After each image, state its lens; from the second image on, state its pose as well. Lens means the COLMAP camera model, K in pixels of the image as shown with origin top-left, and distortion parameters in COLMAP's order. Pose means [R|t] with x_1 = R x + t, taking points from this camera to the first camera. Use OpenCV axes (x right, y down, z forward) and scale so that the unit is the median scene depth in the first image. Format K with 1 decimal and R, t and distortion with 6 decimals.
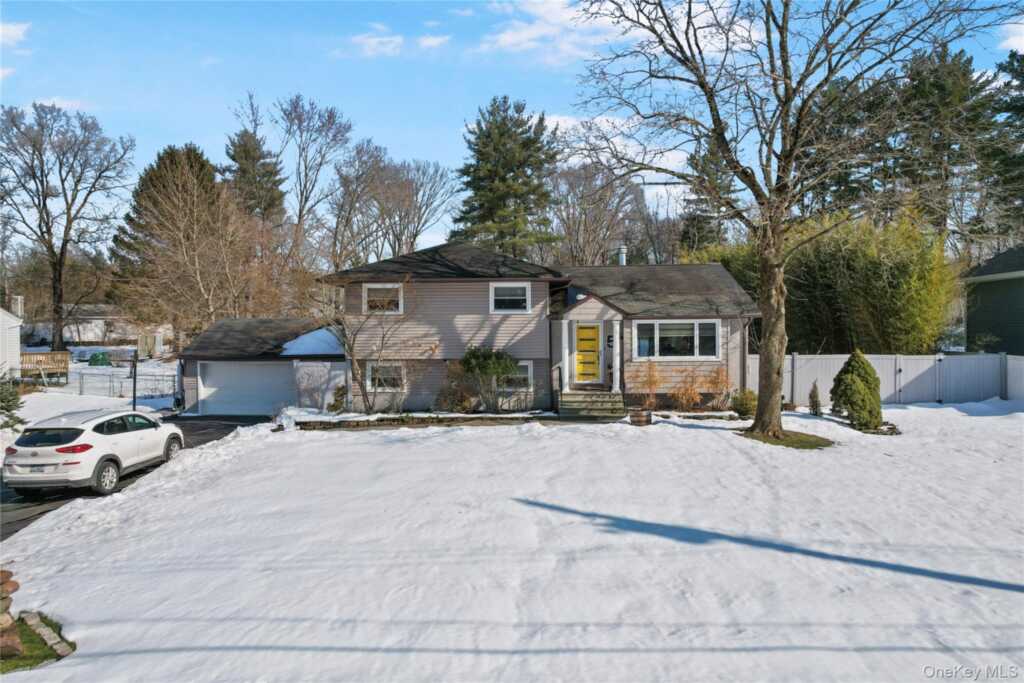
lens RADIAL K [[656.2, 0, 520.5], [0, 656.2, 338.0], [0, 0, 1]] dist [-0.079250, 0.070872]
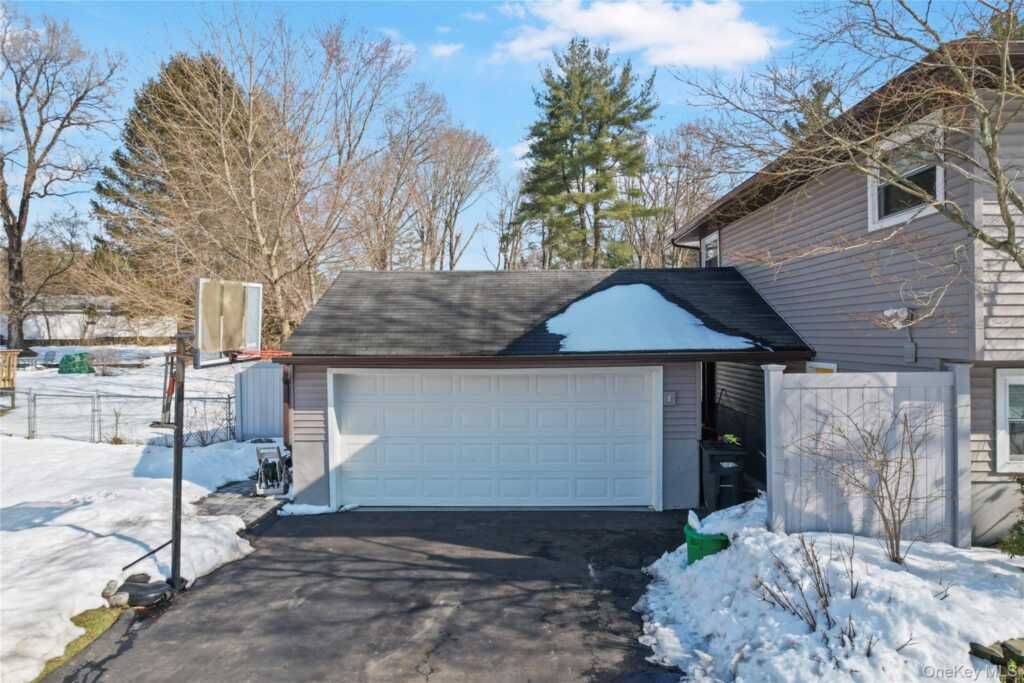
lens RADIAL K [[656.2, 0, 518.4], [0, 656.2, 340.9], [0, 0, 1]] dist [-0.079250, 0.070872]
pose [[0.999817, -0.002203, 0.019009, -0.392527], [0.002209, 0.999998, -0.000318, 0.019755], [-0.019009, 0.000360, 0.999819, 0.611636]]
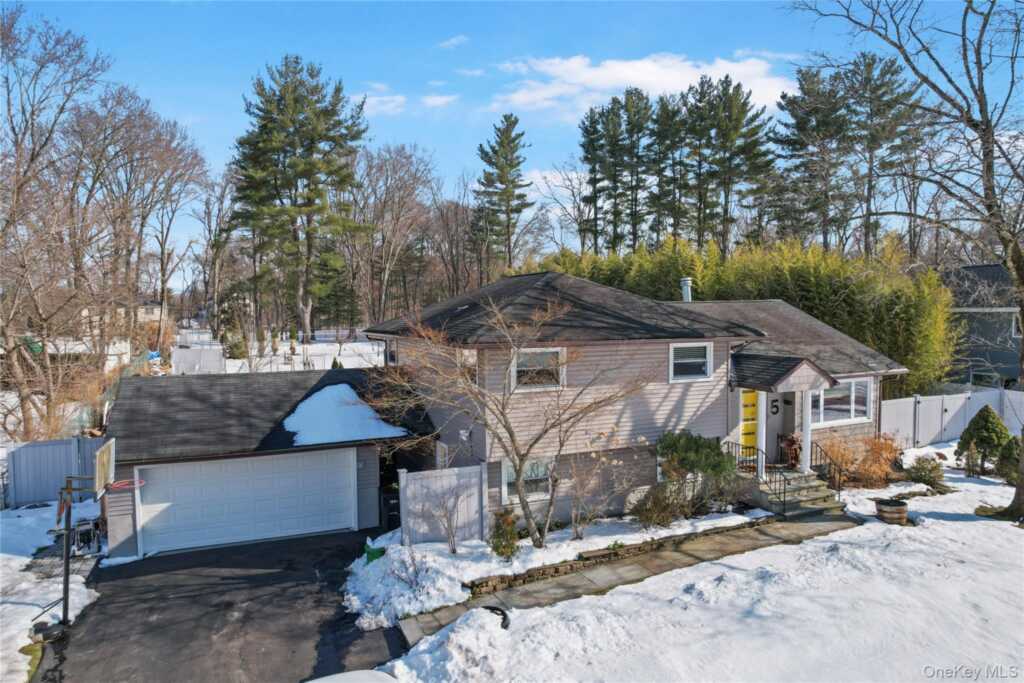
lens RADIAL K [[656.2, 0, 517.2], [0, 656.2, 337.7], [0, 0, 1]] dist [-0.079250, 0.070872]
pose [[0.901042, -0.018327, 0.433344, -0.436097], [0.004660, 0.999458, 0.032579, -0.094549], [-0.433707, -0.027336, 0.900639, 0.339302]]
